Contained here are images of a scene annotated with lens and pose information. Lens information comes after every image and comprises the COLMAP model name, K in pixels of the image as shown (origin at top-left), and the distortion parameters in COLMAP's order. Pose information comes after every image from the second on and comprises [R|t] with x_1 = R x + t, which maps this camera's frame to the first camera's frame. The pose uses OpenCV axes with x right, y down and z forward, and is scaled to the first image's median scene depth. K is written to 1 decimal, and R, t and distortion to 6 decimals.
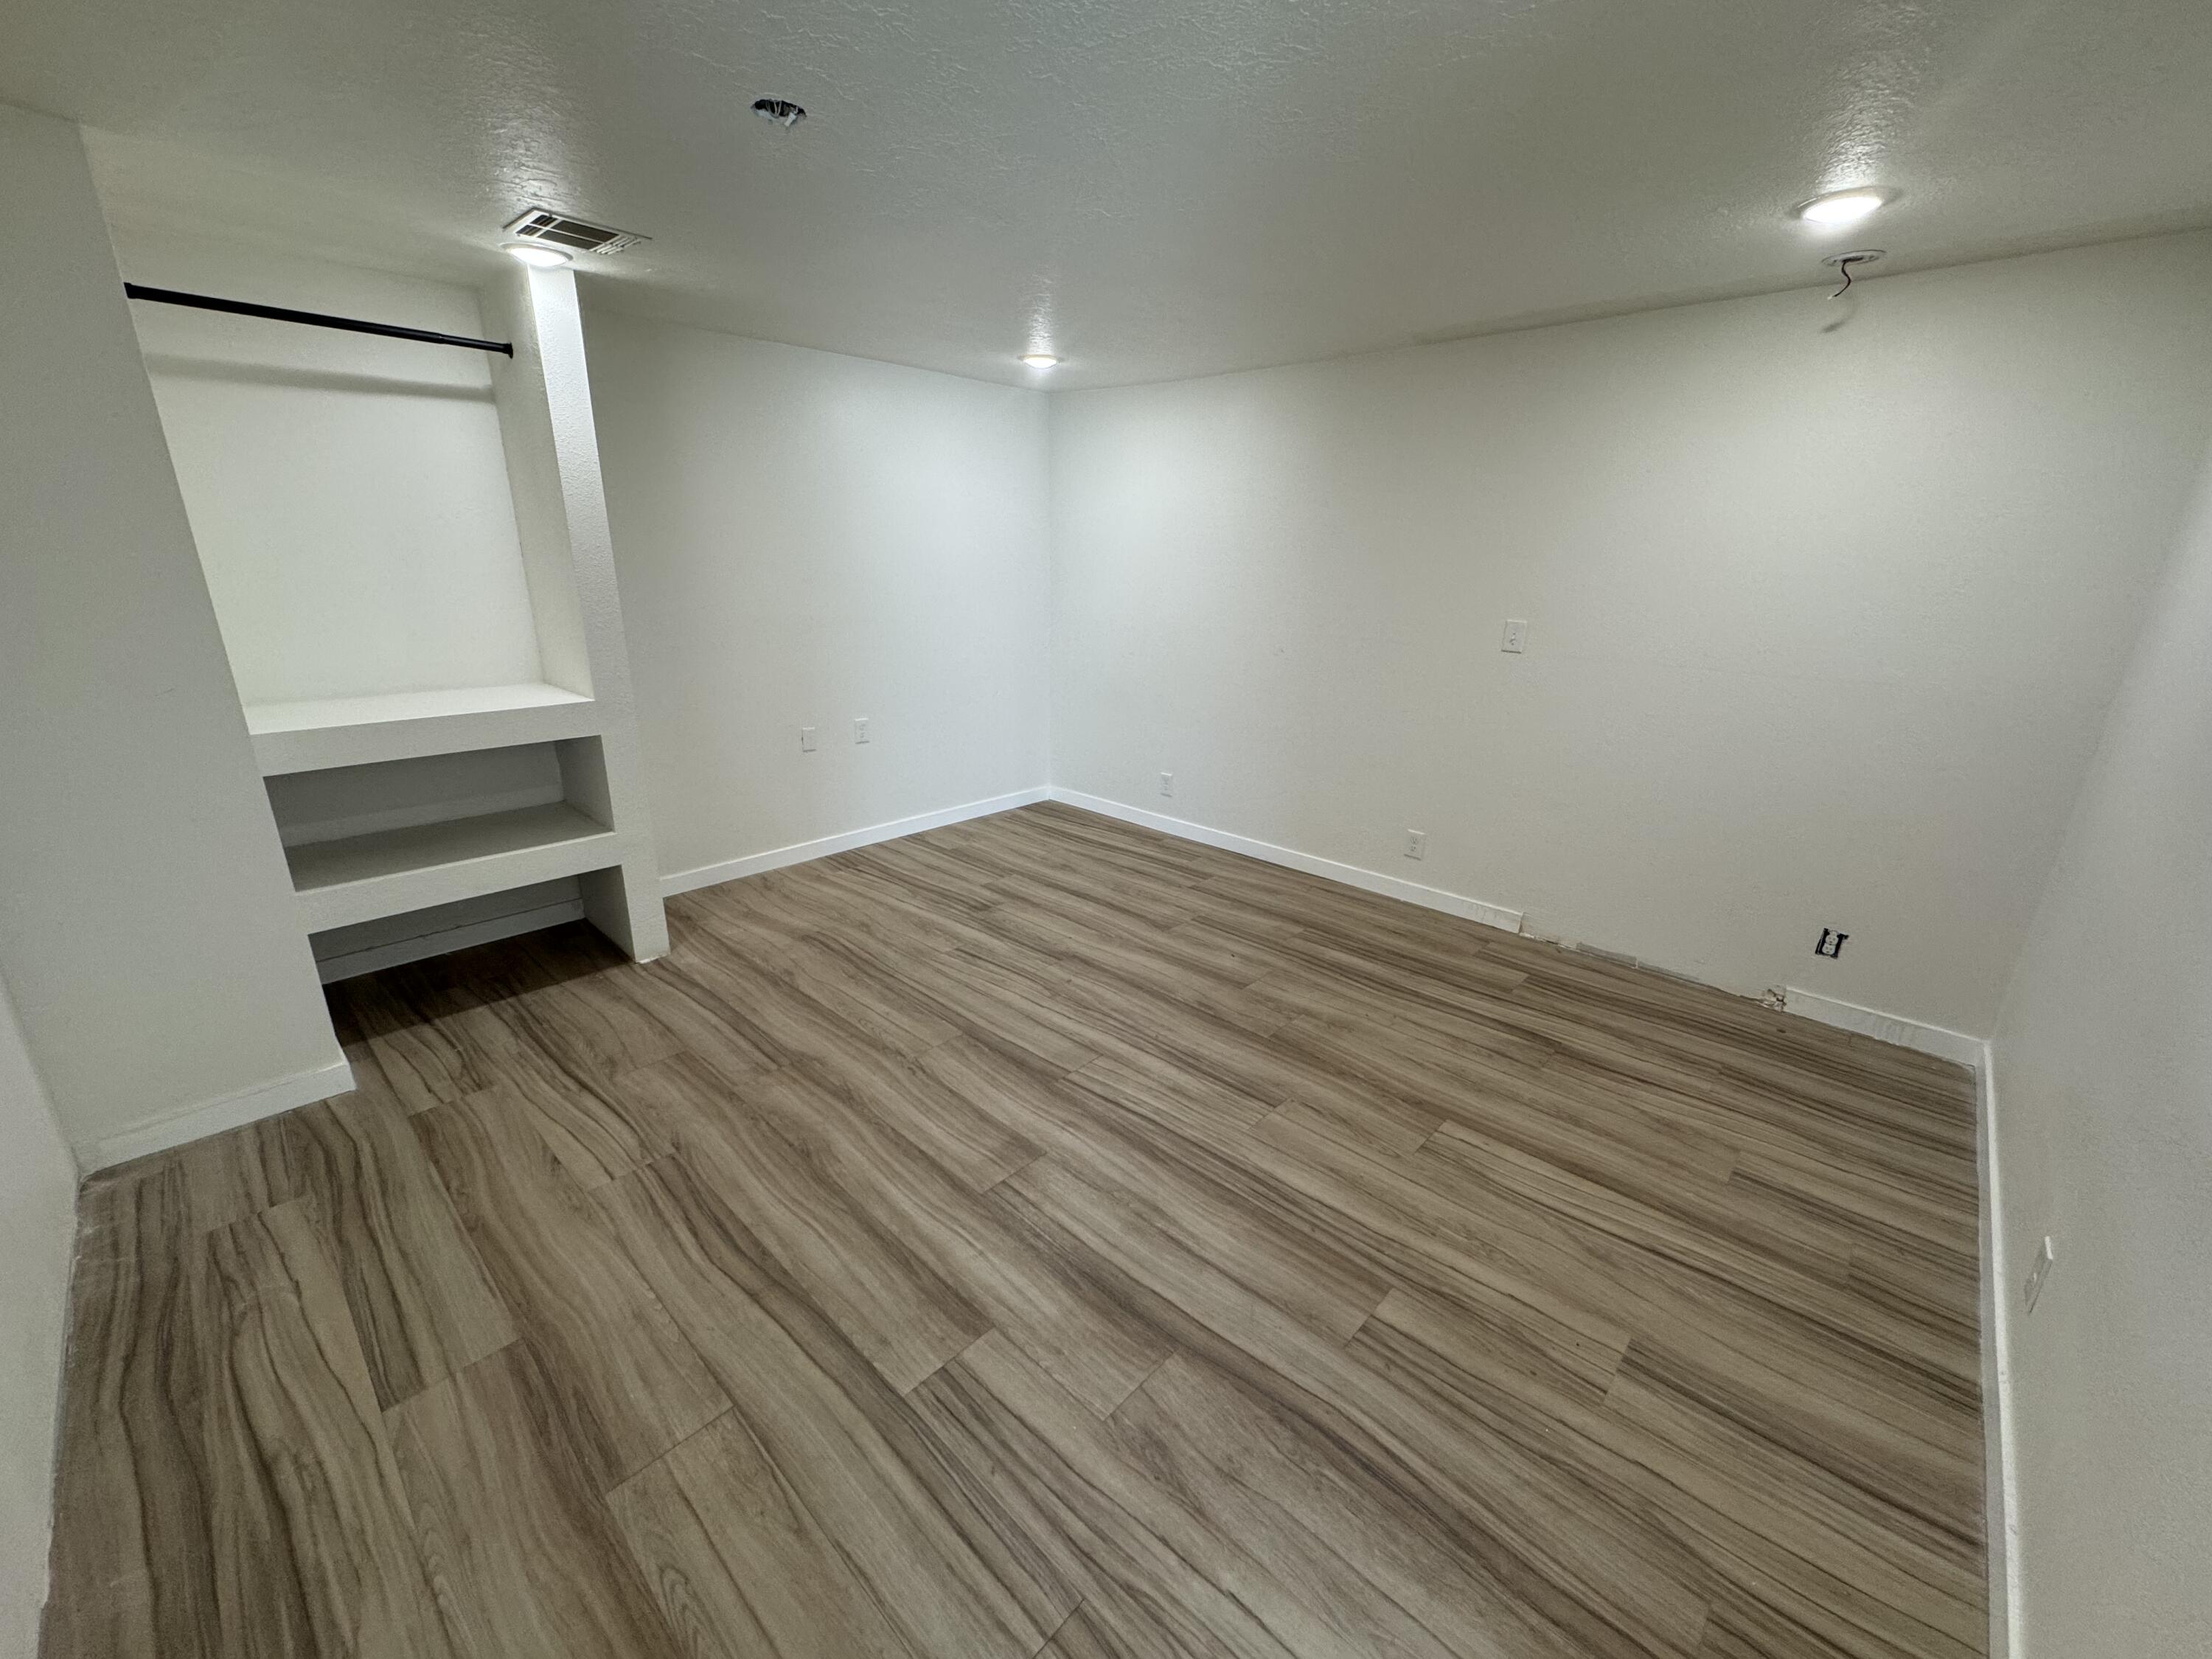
lens RADIAL K [[875.7, 0, 1106.0], [0, 875.7, 829.5], [0, 0, 1]] dist [-0.002680, -0.000258]
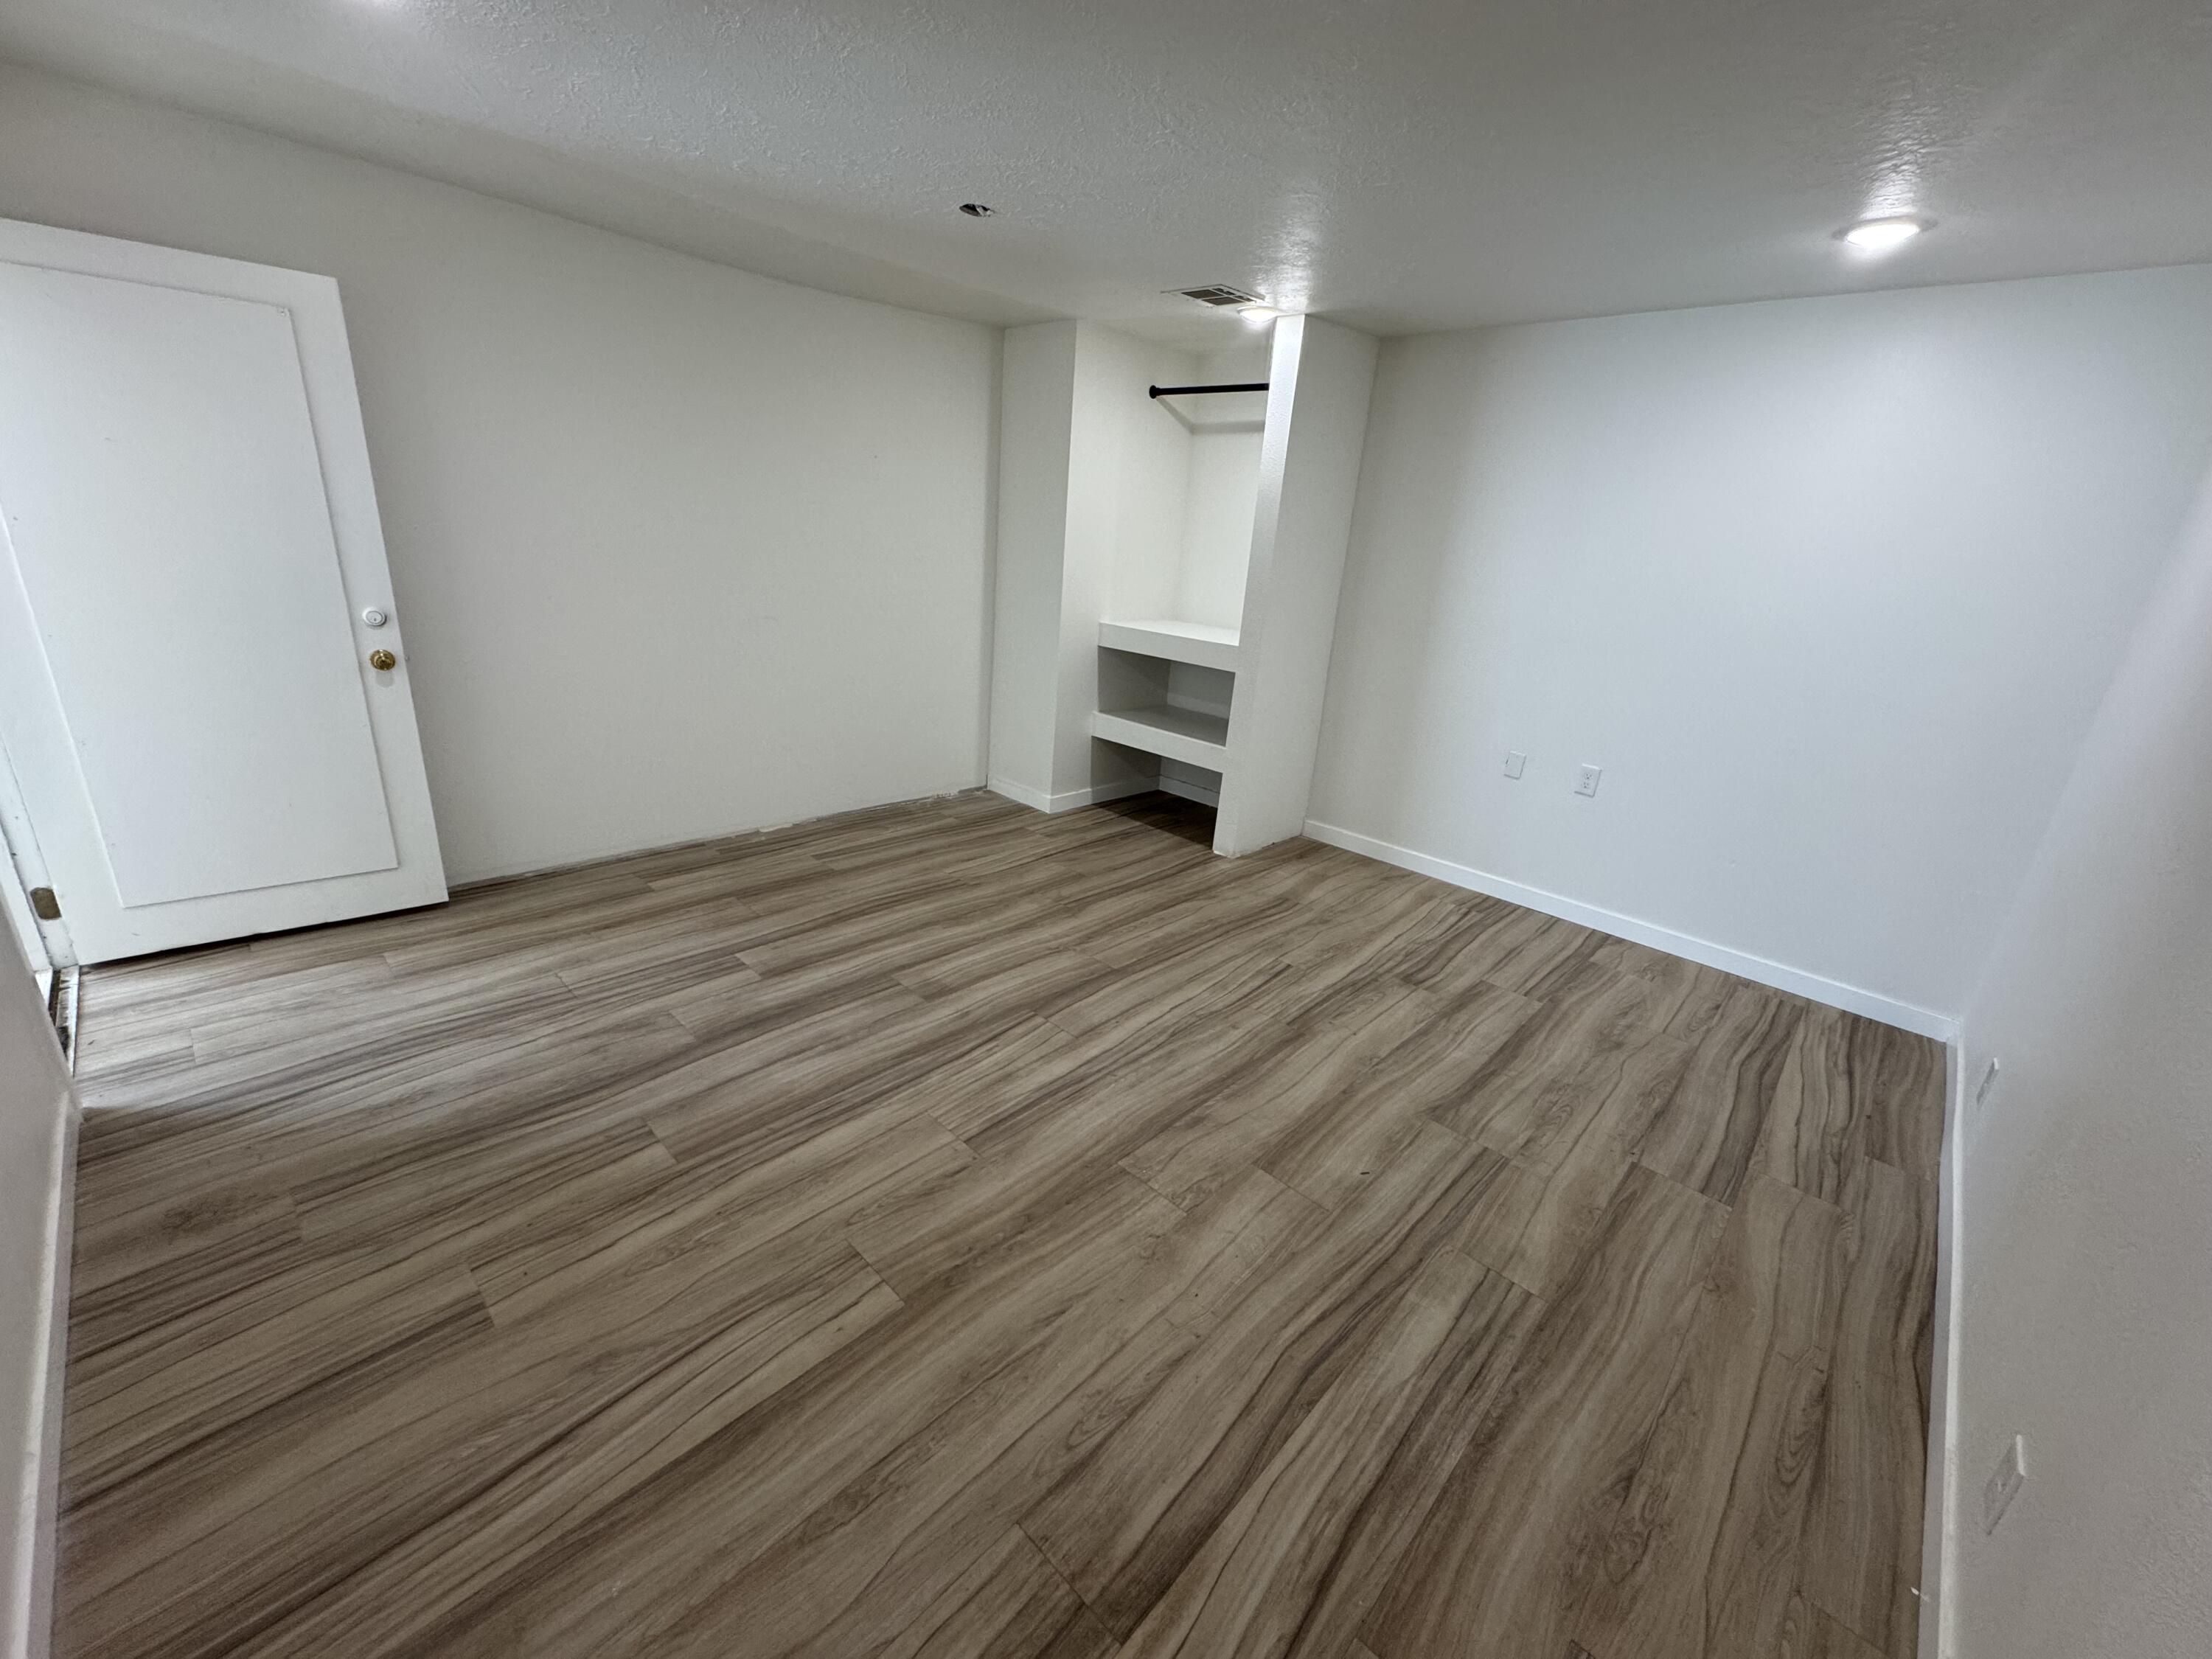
lens RADIAL K [[875.7, 0, 1106.0], [0, 875.7, 829.5], [0, 0, 1]] dist [-0.002680, -0.000258]
pose [[-0.004645, 0.309483, -0.950894, 0.845937], [-0.371691, 0.882242, 0.288955, -0.235377], [0.928345, 0.354781, 0.110935, 0.851679]]
